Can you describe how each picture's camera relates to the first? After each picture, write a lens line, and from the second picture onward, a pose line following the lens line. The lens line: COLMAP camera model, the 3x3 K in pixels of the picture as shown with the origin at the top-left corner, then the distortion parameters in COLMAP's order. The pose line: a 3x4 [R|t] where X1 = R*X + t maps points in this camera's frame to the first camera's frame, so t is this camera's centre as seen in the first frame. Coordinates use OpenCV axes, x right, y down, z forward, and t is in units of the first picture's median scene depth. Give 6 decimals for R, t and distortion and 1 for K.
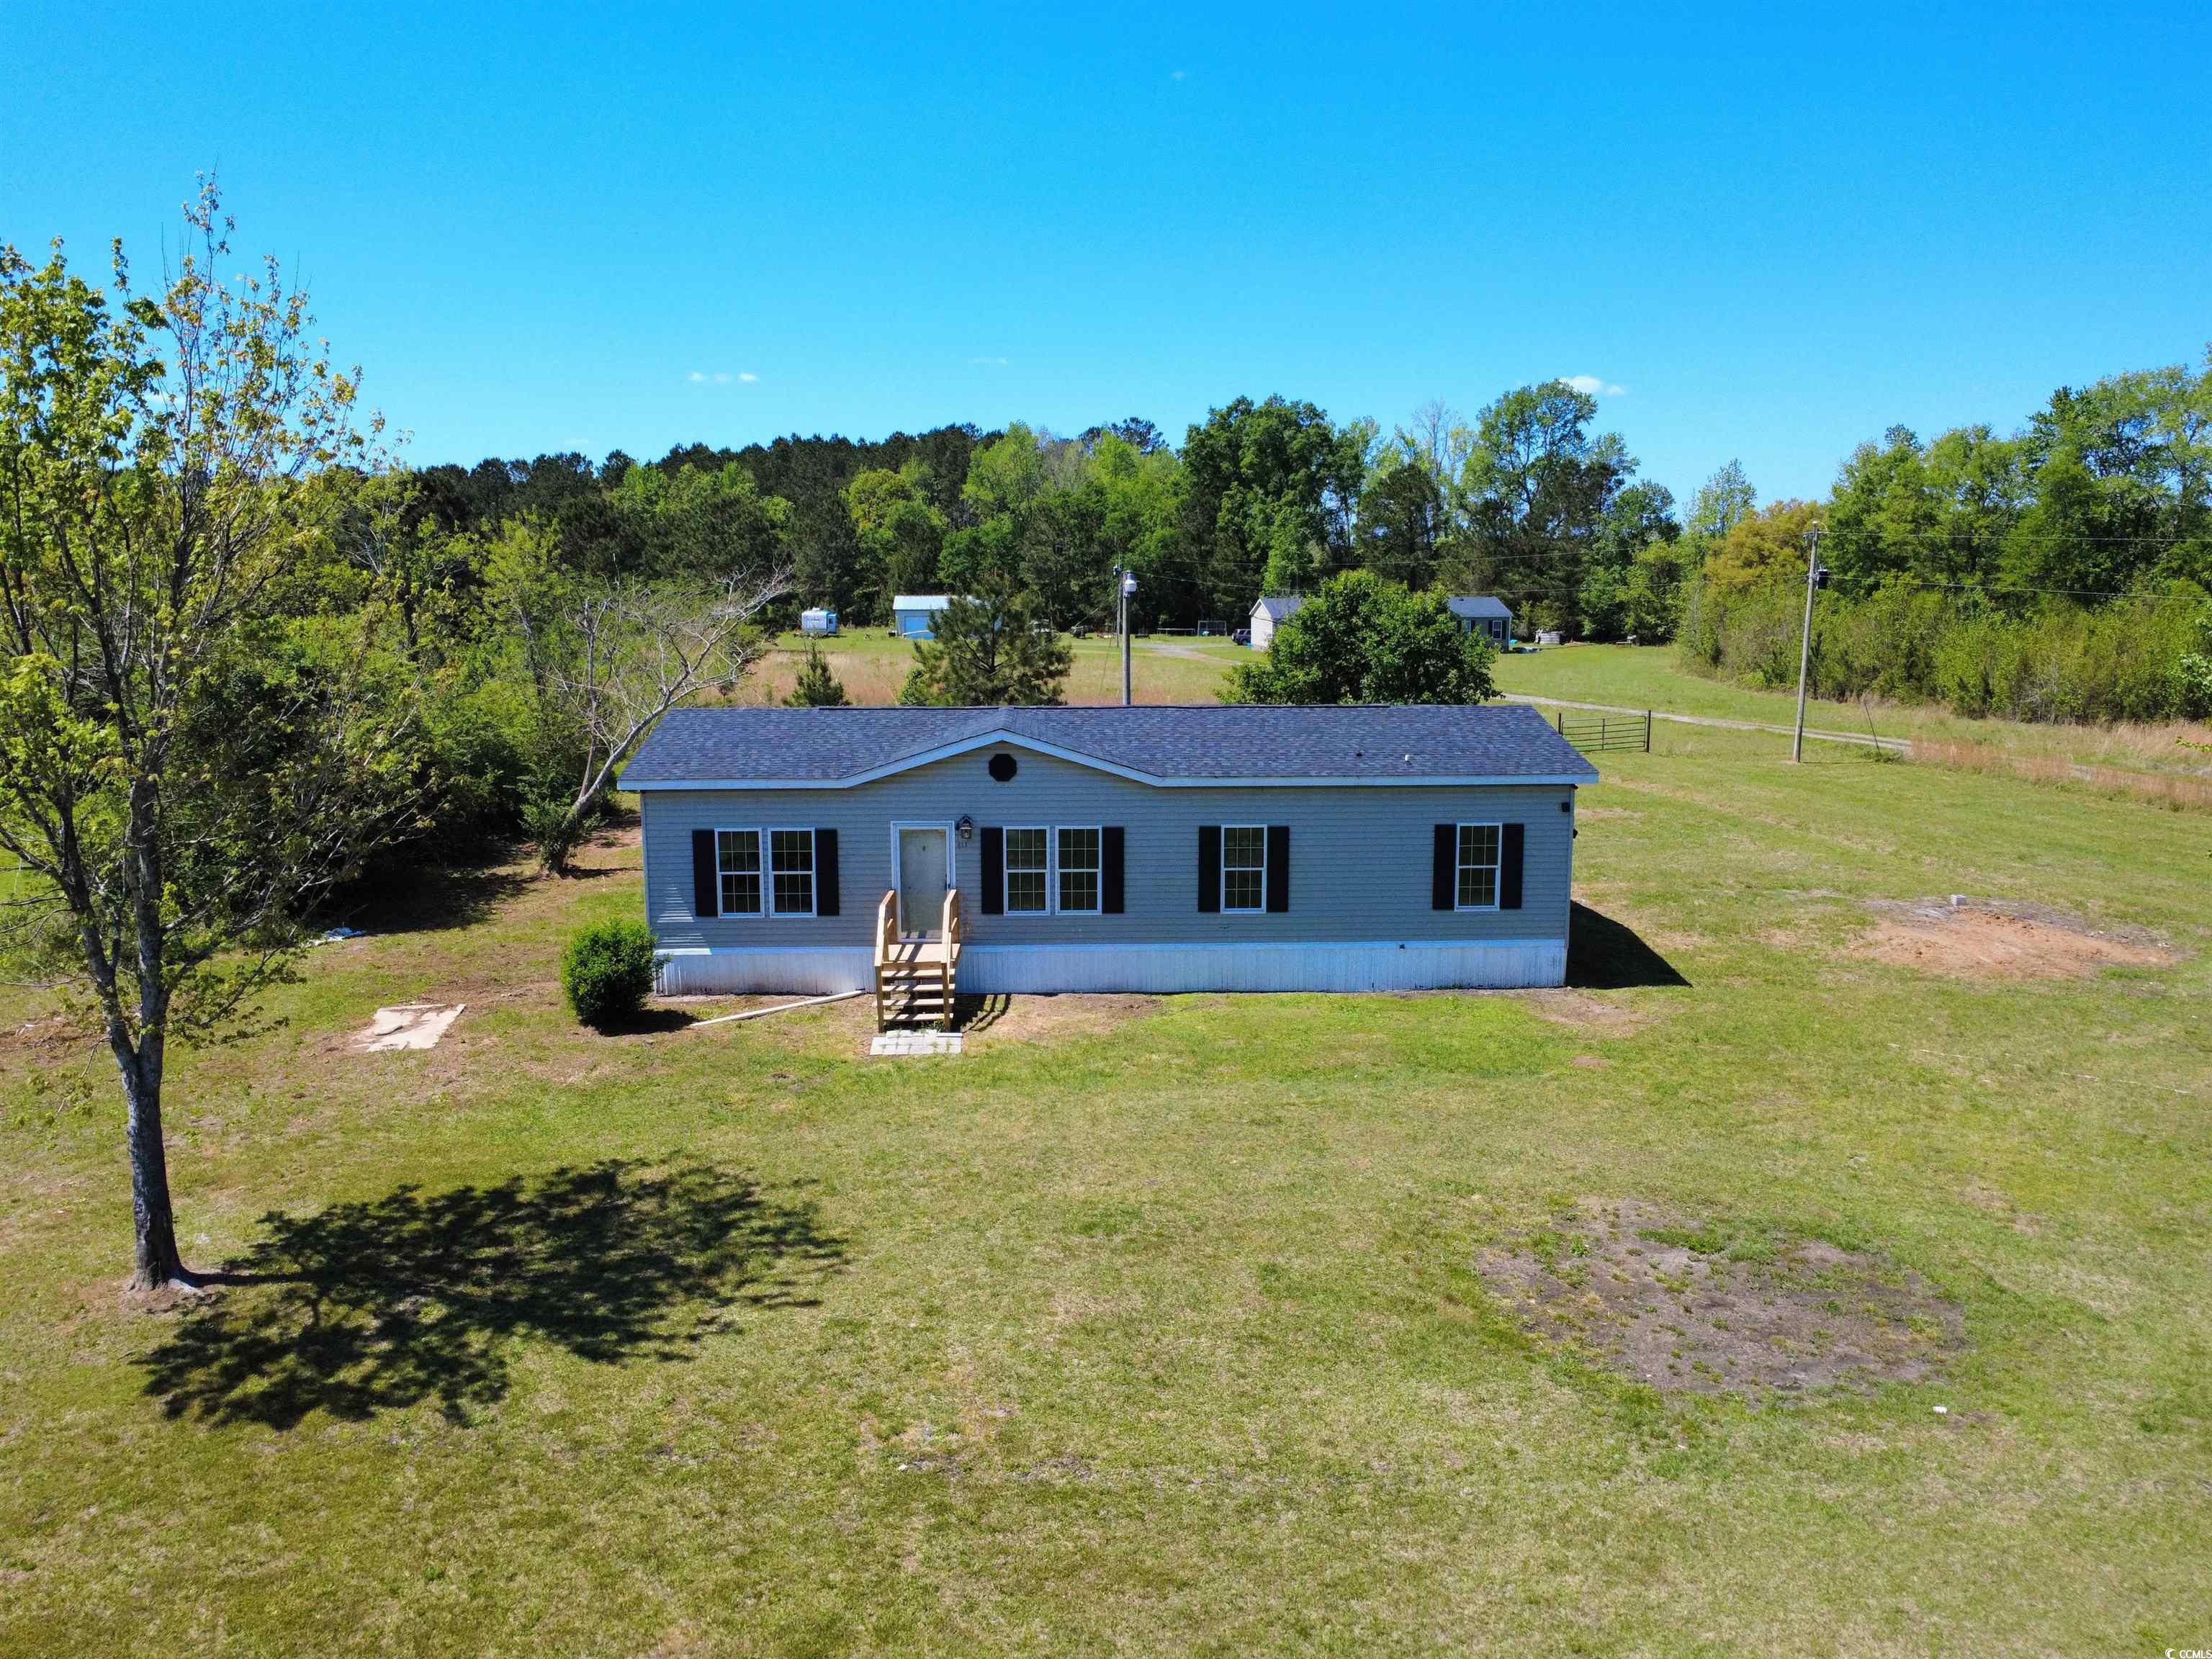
lens RADIAL K [[1643.1, 0, 1109.5], [0, 1643.1, 829.6], [0, 0, 1]] dist [0.001514, -0.002086]
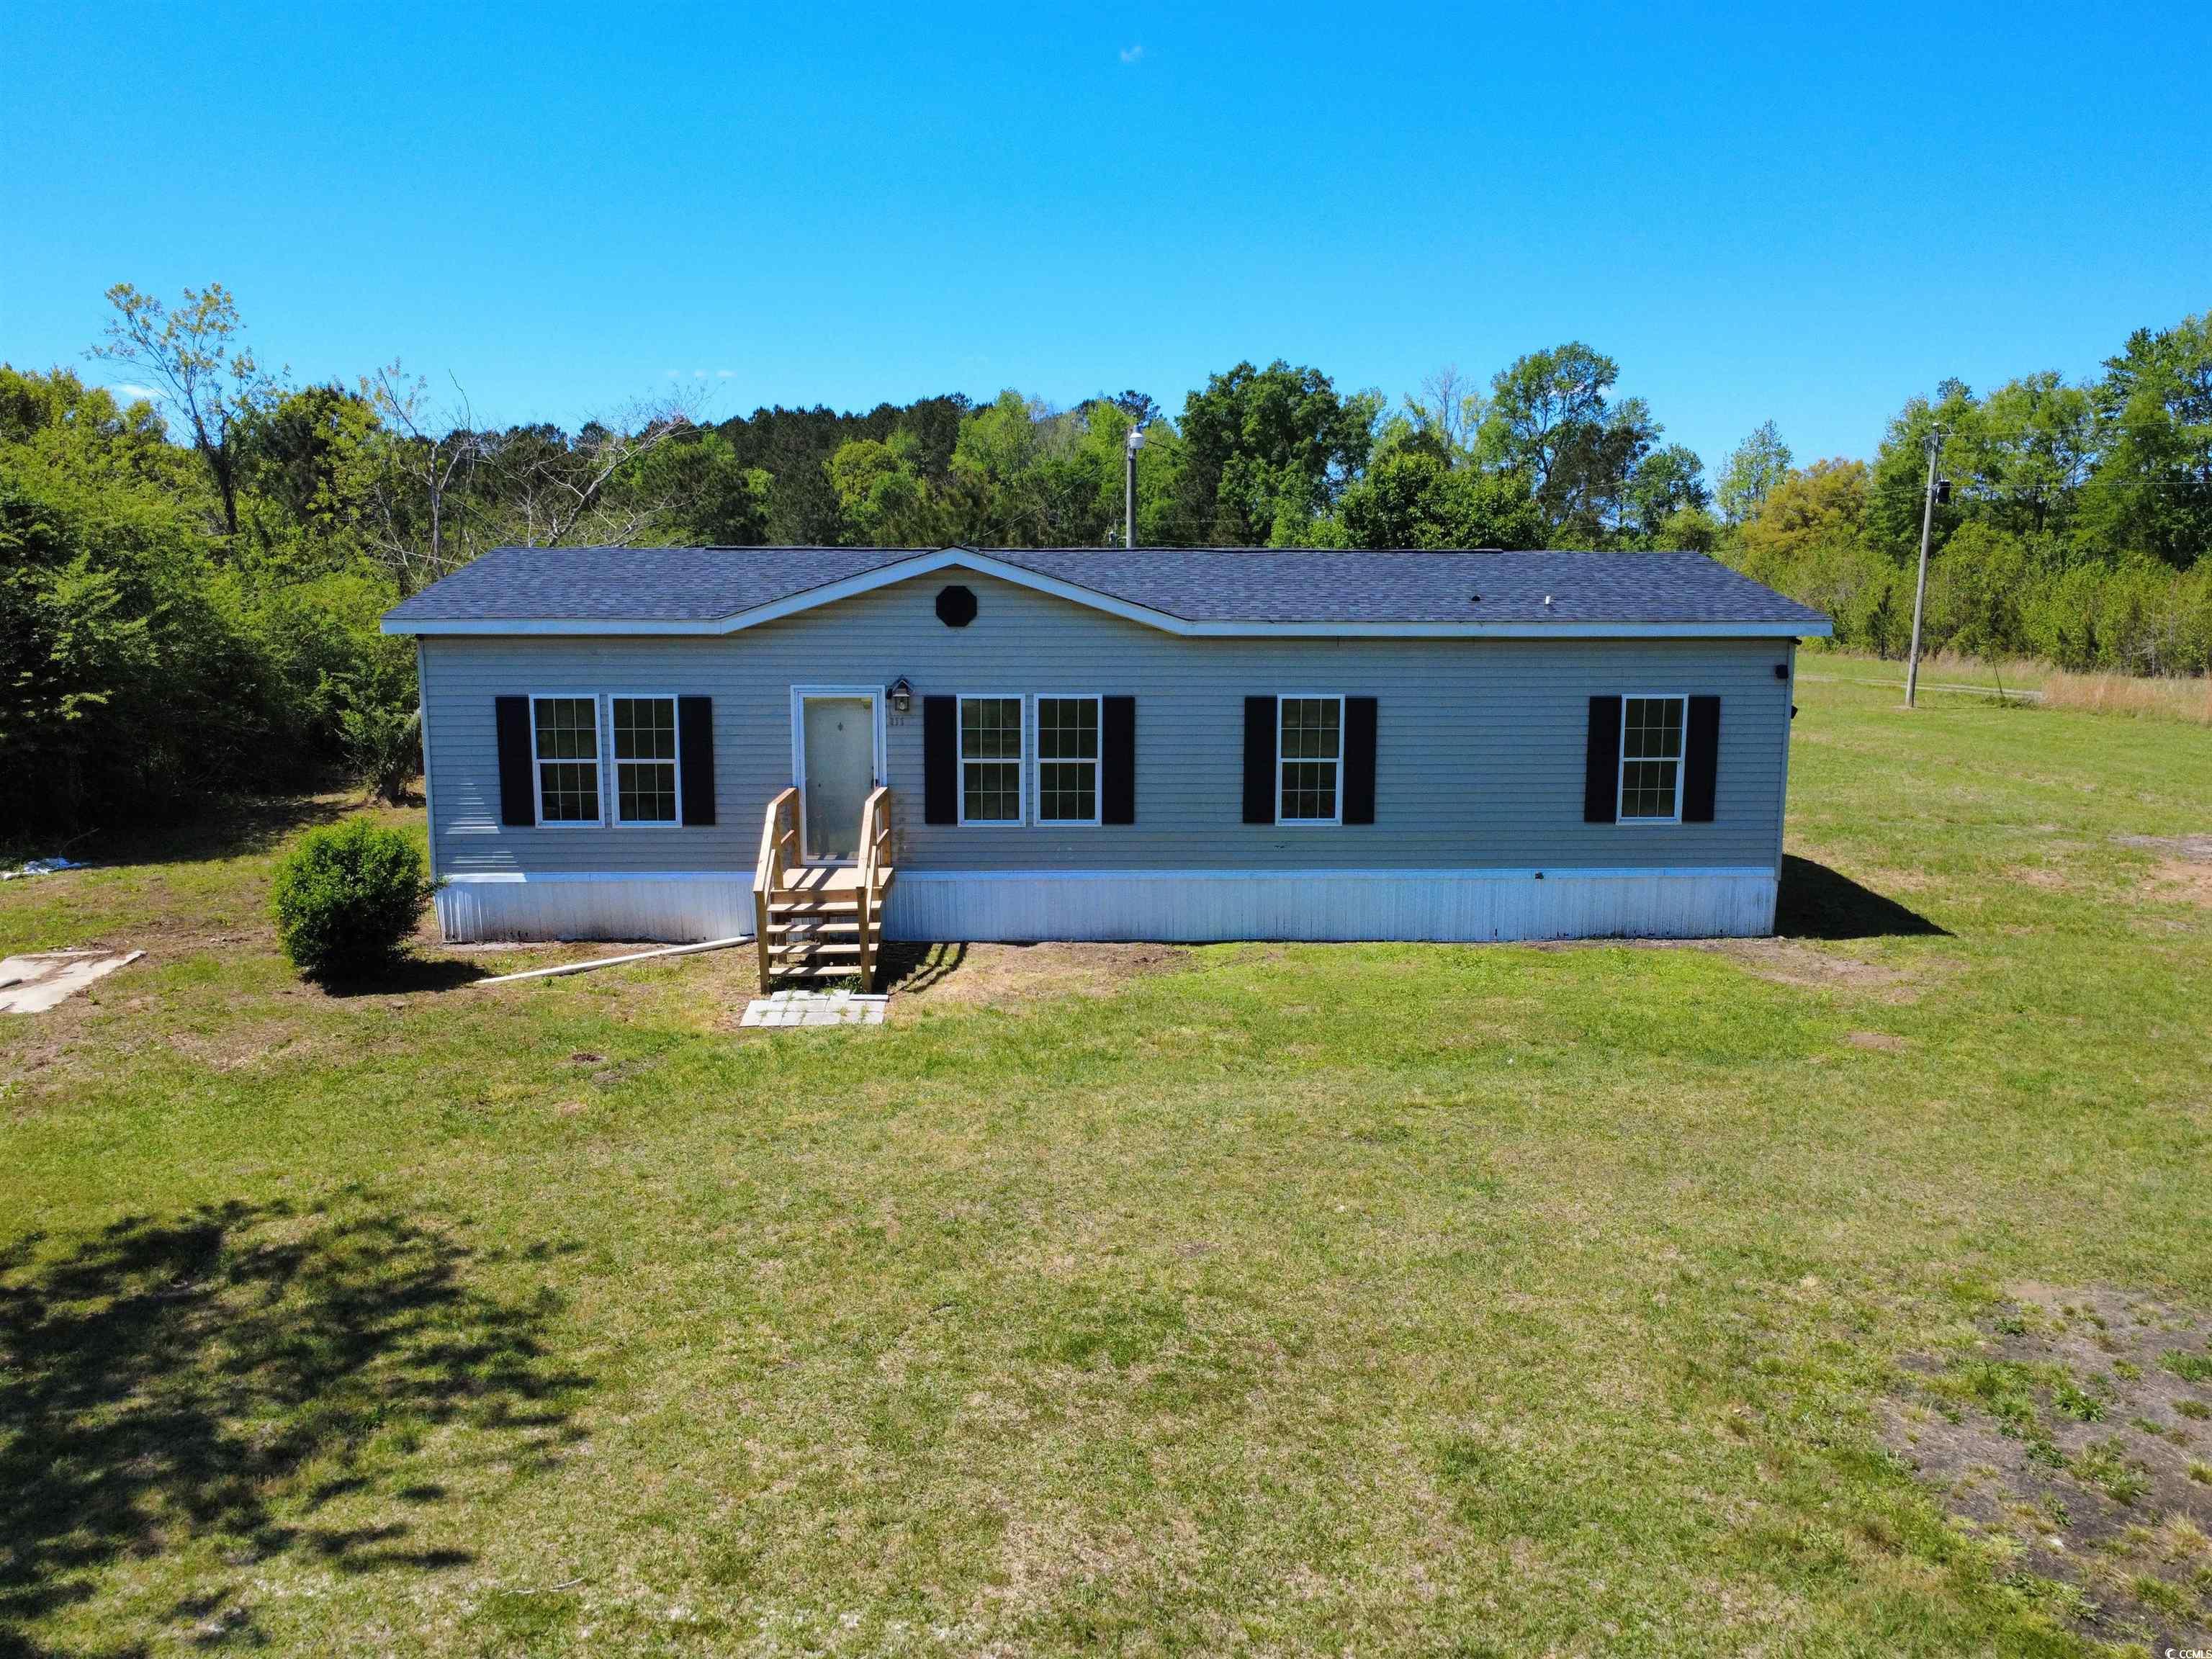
lens RADIAL K [[1643.1, 0, 1111.9], [0, 1643.1, 828.7], [0, 0, 1]] dist [0.001514, -0.002086]
pose [[0.999973, 0.004214, 0.005937, -0.004563], [-0.004213, 0.999991, -0.000169, 0.053516], [-0.005938, 0.000144, 0.999982, 0.323077]]
